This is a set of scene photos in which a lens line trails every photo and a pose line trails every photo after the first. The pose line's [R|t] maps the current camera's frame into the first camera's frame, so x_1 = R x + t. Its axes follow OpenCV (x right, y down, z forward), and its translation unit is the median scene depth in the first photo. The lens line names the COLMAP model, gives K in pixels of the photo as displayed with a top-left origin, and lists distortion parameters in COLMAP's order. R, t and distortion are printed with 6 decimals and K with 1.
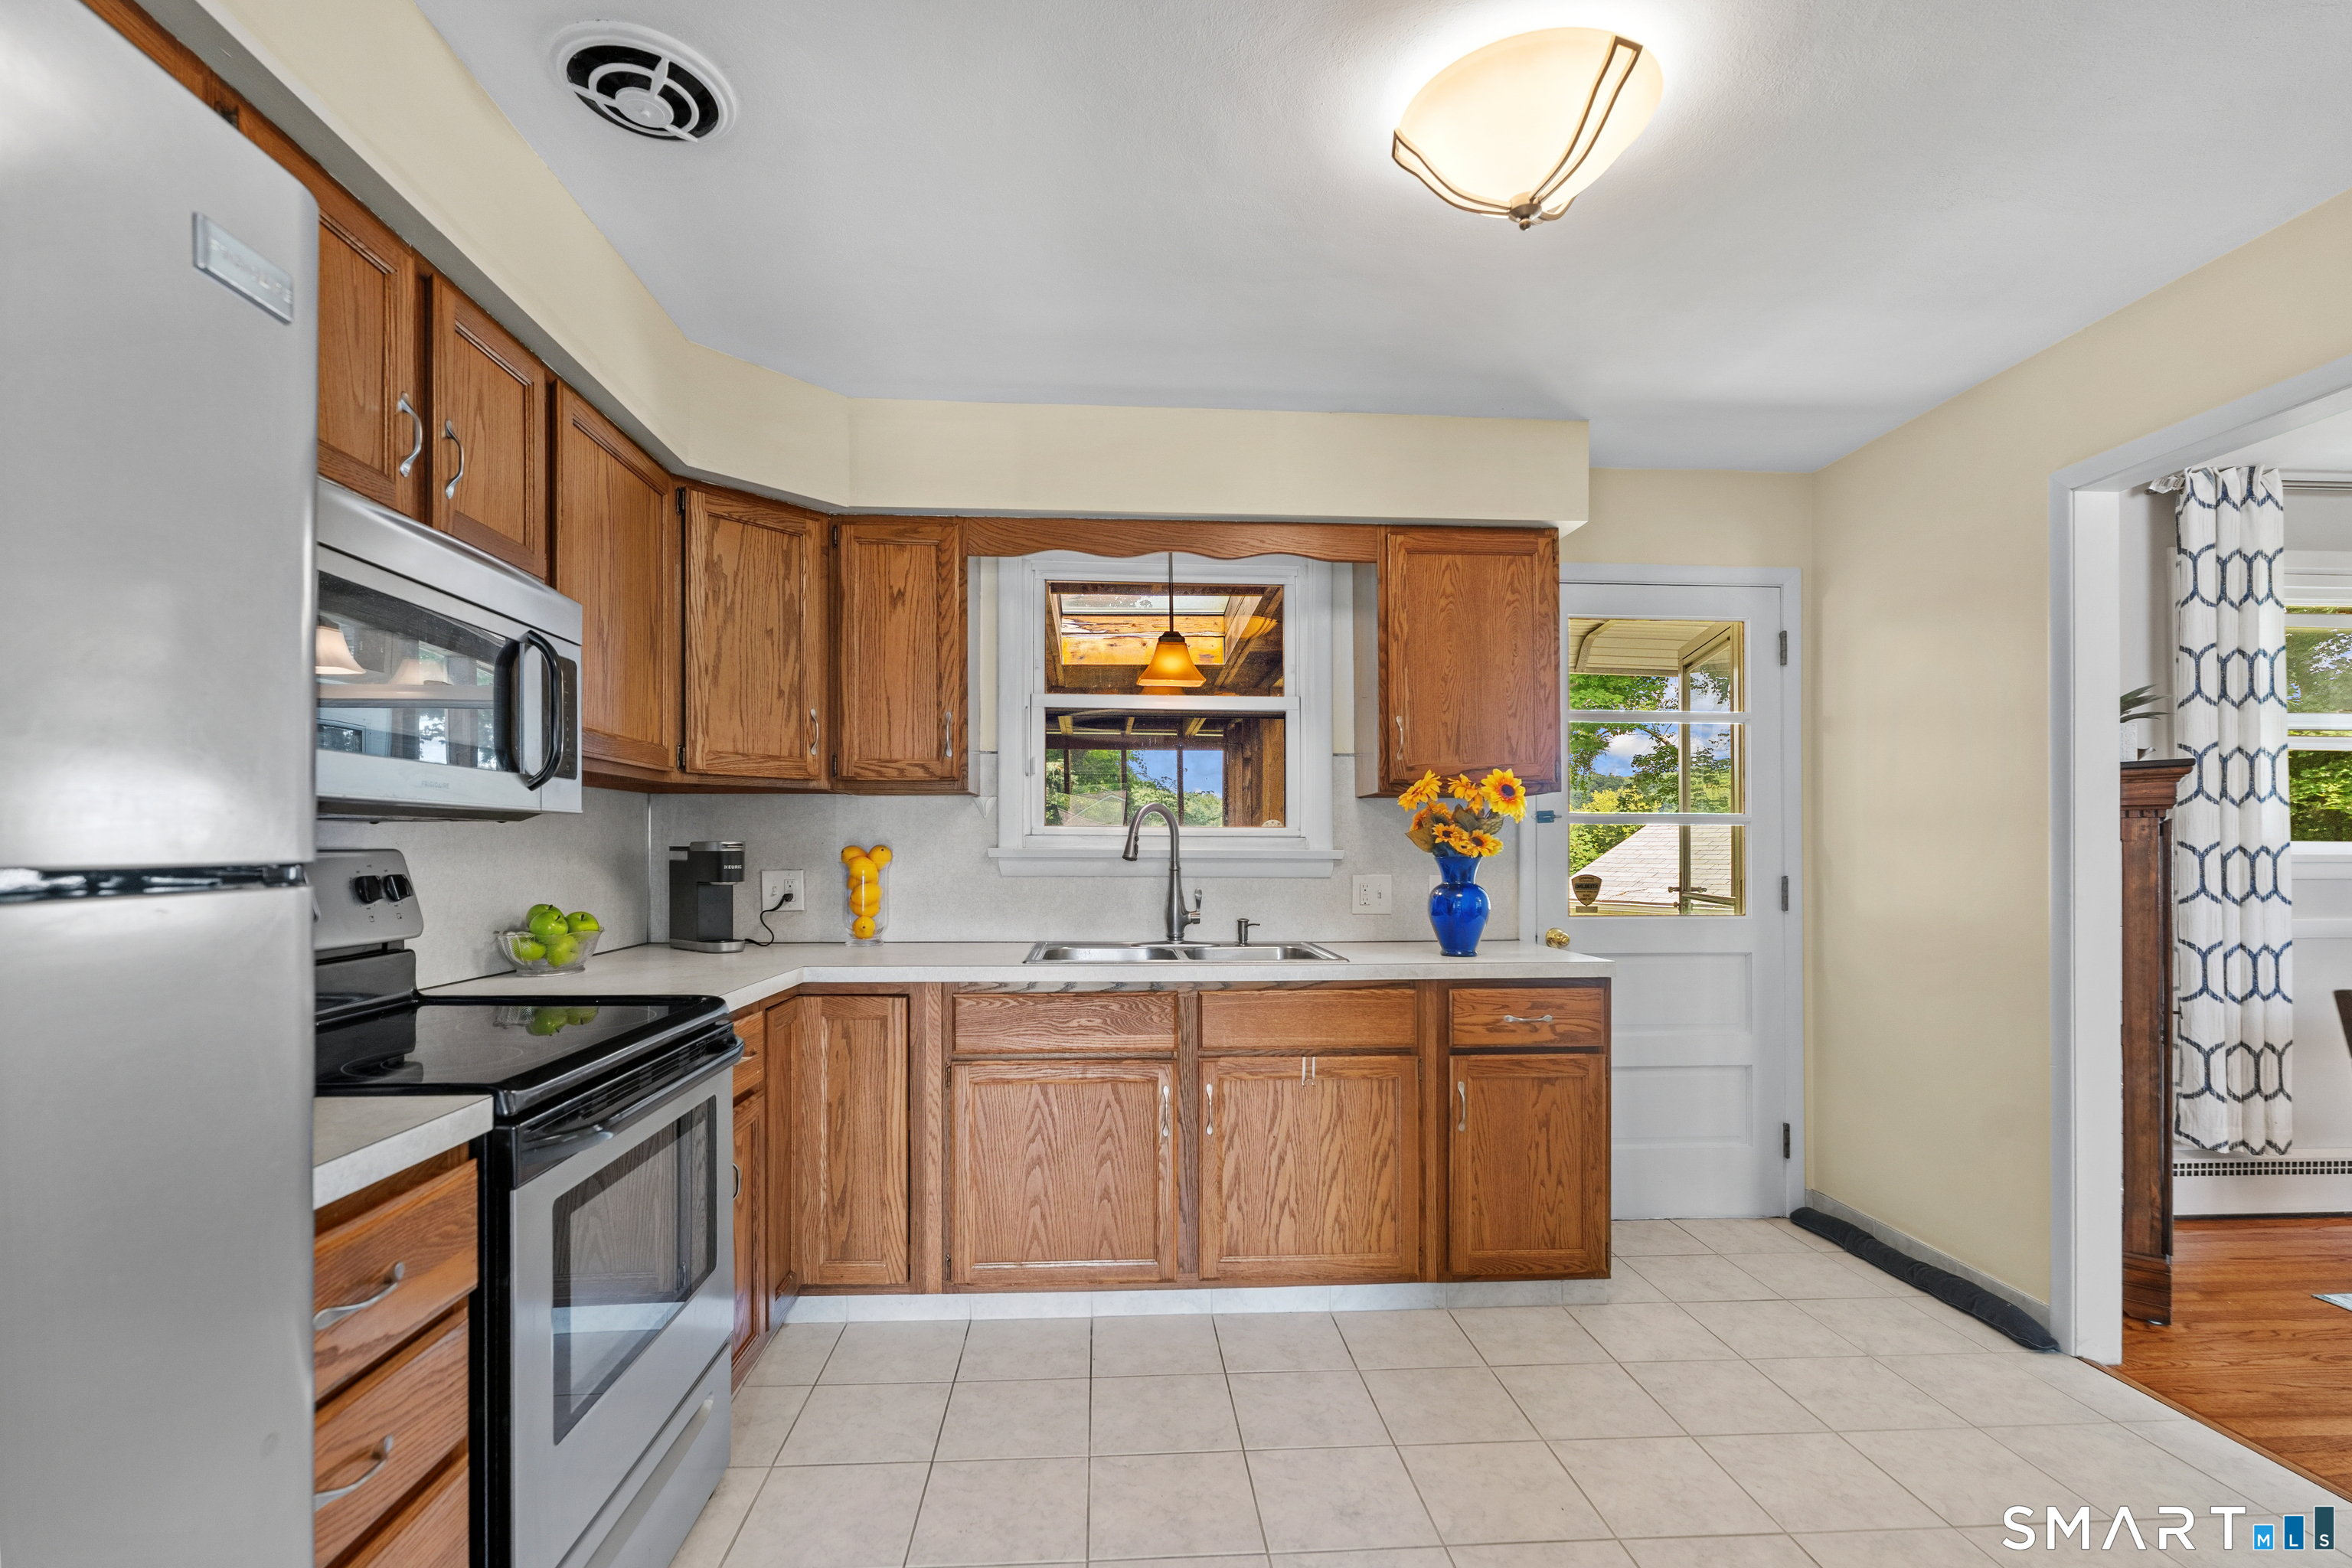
lens RADIAL K [[1061.0, 0, 1152.7], [0, 1061.0, 851.4], [0, 0, 1]] dist [0.000384, 0.000678]
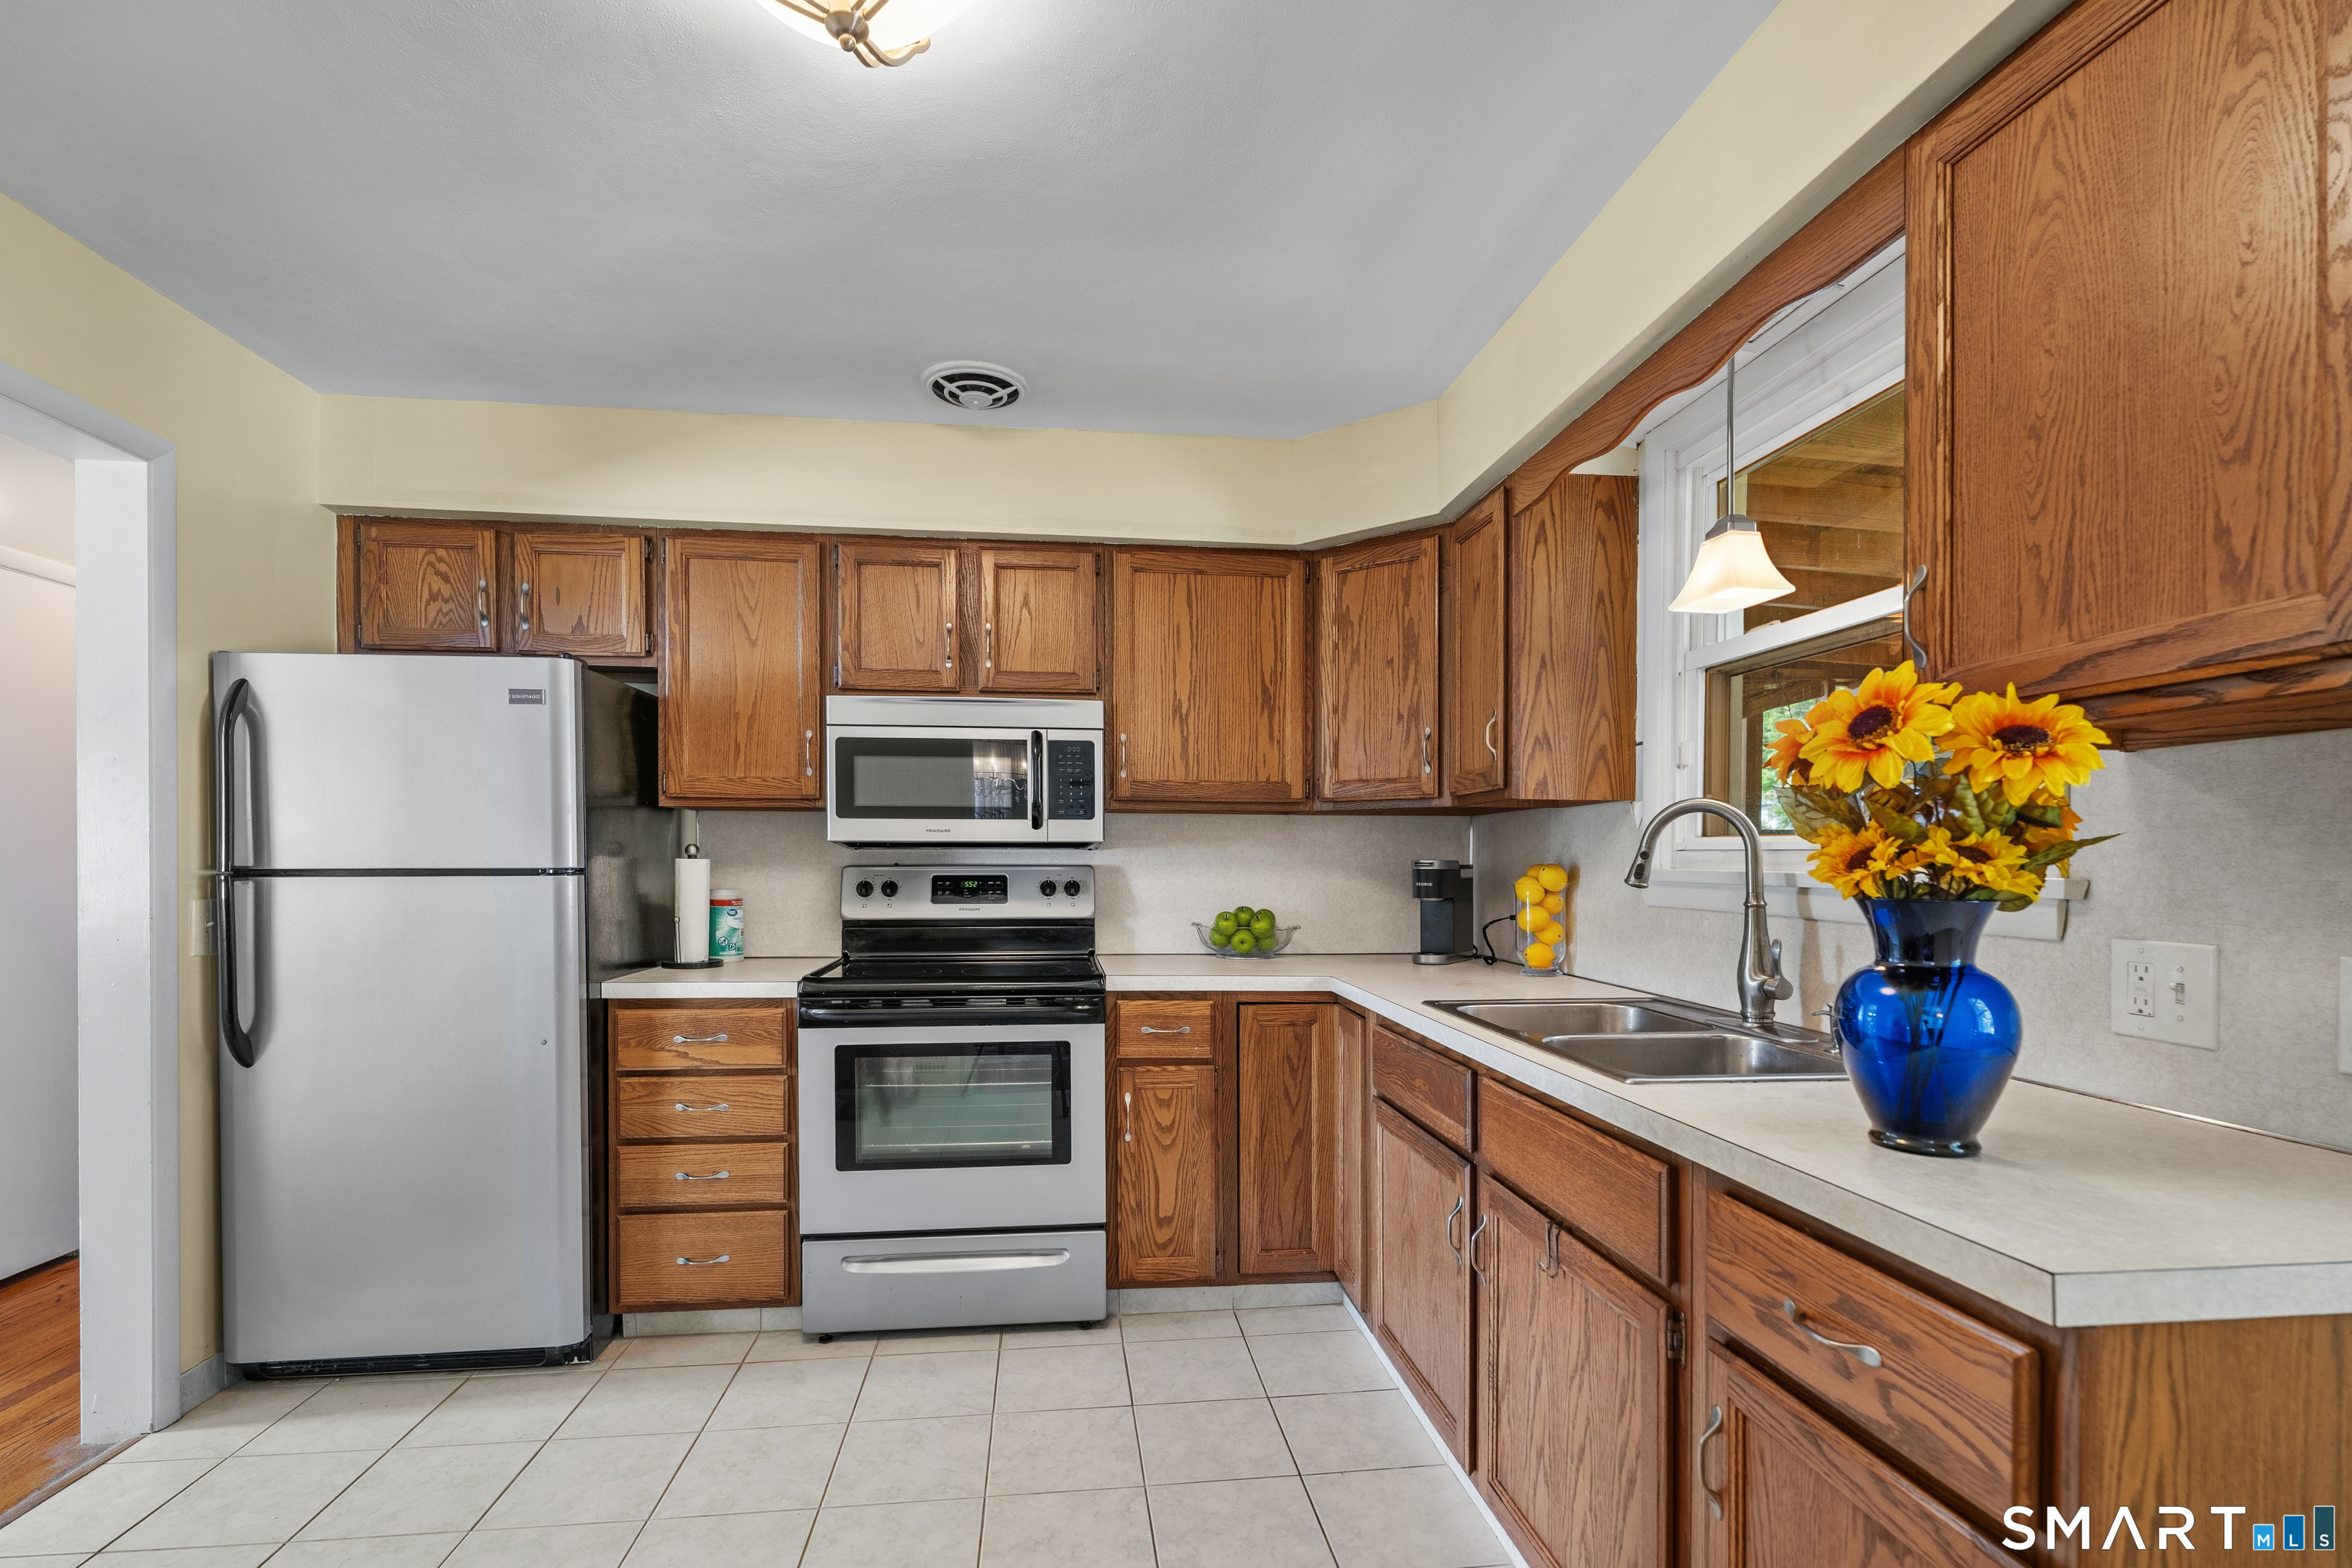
lens RADIAL K [[1061.0, 0, 1173.4], [0, 1061.0, 878.2], [0, 0, 1]] dist [0.000384, 0.000678]
pose [[0.067478, 0.016676, -0.997581, 0.673372], [-0.005985, 0.999849, 0.016309, -0.007034], [0.997703, 0.004870, 0.067568, 0.705463]]
